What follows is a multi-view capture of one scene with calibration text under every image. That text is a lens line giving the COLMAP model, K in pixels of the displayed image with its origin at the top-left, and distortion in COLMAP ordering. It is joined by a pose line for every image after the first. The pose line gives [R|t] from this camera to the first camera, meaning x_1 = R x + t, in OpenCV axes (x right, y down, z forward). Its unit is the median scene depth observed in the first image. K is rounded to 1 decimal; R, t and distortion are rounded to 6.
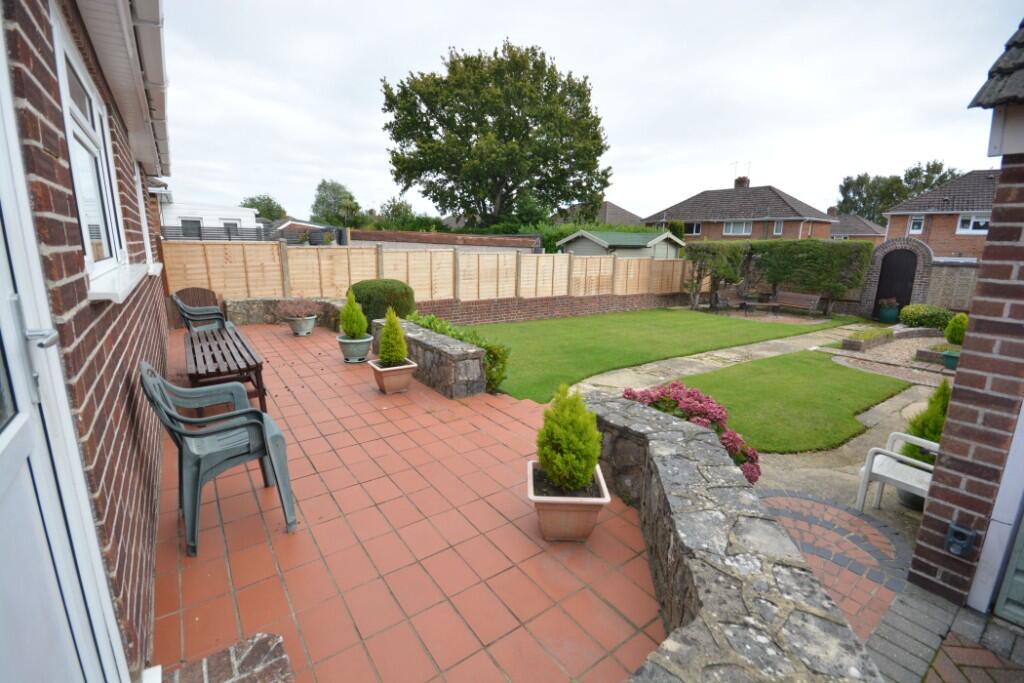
lens RADIAL K [[451.1, 0, 511.1], [0, 451.1, 334.6], [0, 0, 1]] dist [0.010863, -0.012528]
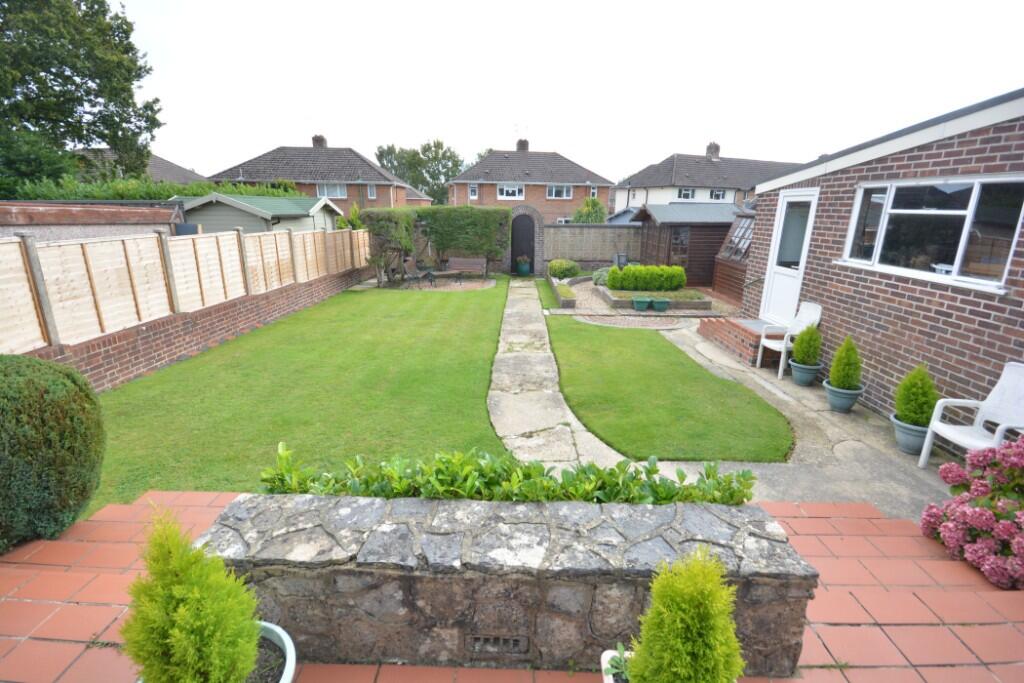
lens RADIAL K [[451.1, 0, 511.1], [0, 451.1, 334.6], [0, 0, 1]] dist [0.010863, -0.012528]
pose [[0.603020, -0.221193, 0.766447, -0.132912], [0.158500, 0.974855, 0.156636, -0.061593], [-0.781821, 0.027027, 0.622916, 0.247082]]
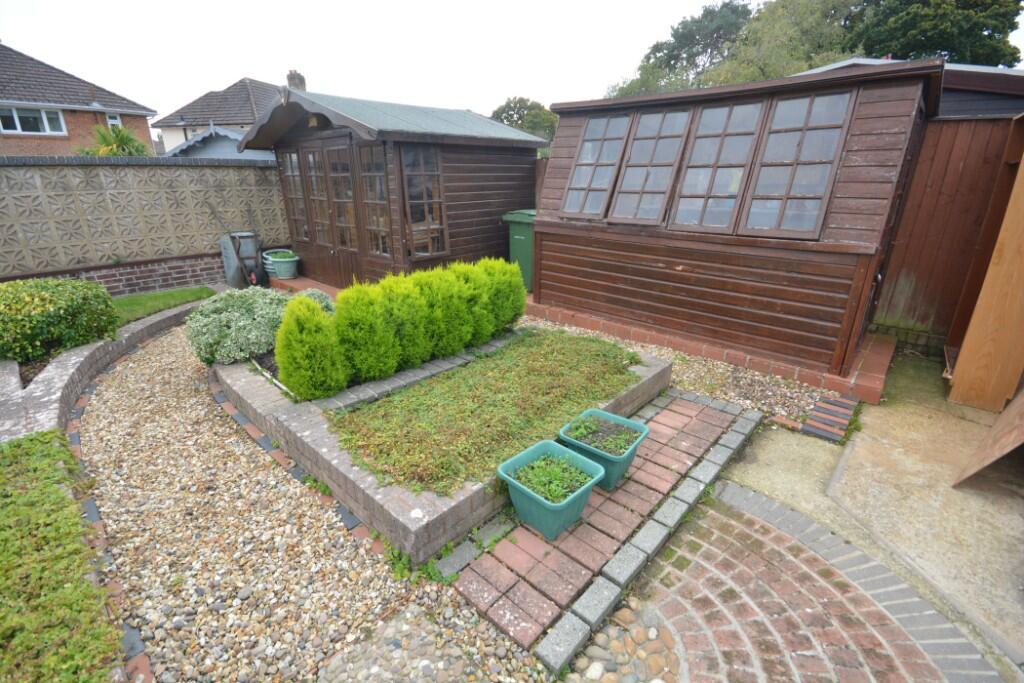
lens RADIAL K [[451.1, 0, 511.1], [0, 451.1, 334.6], [0, 0, 1]] dist [0.010863, -0.012528]
pose [[-0.199563, -0.337558, 0.919907, 0.401942], [0.191492, 0.907255, 0.374458, -0.063429], [-0.960992, 0.250883, -0.116415, 0.527545]]
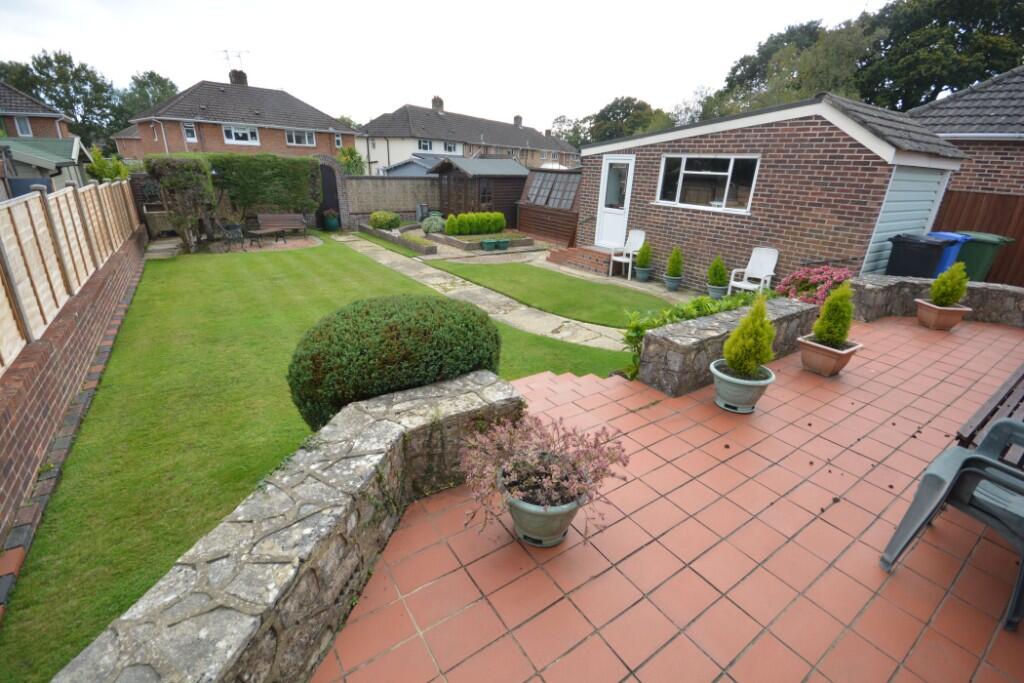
lens RADIAL K [[451.1, 0, 511.1], [0, 451.1, 334.6], [0, 0, 1]] dist [0.010863, -0.012528]
pose [[0.035001, -0.364377, 0.930593, -0.305670], [0.168714, 0.919954, 0.353866, -0.102710], [-0.985043, 0.144618, 0.093675, 0.420515]]
